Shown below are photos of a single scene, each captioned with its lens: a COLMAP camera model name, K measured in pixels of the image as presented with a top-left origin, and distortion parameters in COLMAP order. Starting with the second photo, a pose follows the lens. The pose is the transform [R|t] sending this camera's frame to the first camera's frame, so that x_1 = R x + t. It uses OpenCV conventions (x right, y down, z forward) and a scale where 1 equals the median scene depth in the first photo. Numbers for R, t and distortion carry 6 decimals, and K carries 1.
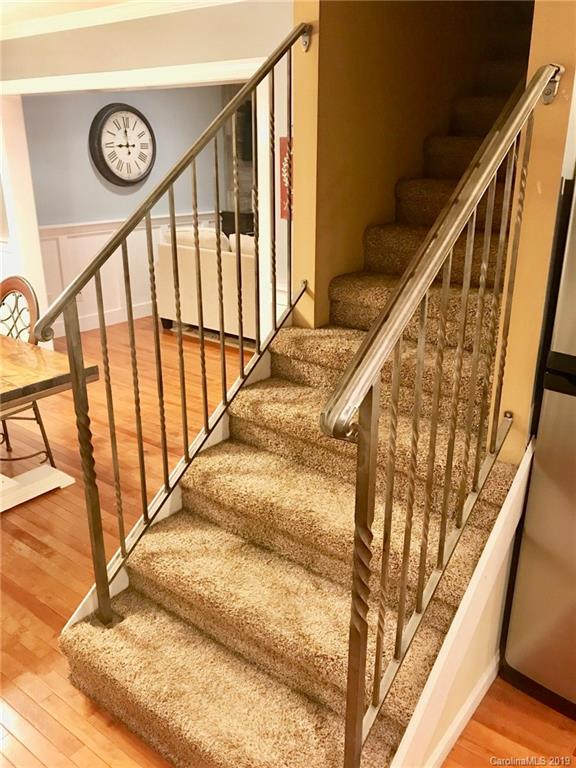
lens RADIAL K [[630.4, 0, 290.4], [0, 630.4, 378.3], [0, 0, 1]] dist [0.003661, 0.007606]
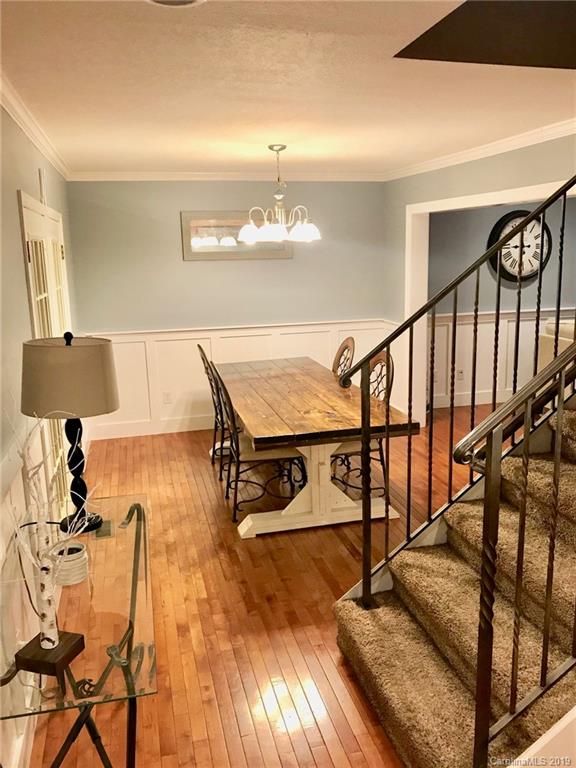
lens RADIAL K [[630.4, 0, 286.9], [0, 630.4, 384.8], [0, 0, 1]] dist [0.003661, 0.007606]
pose [[0.780209, 0.107858, -0.616149, 0.330720], [-0.184838, 0.980788, -0.062366, 0.041936], [0.597585, 0.162547, 0.785156, -0.208583]]
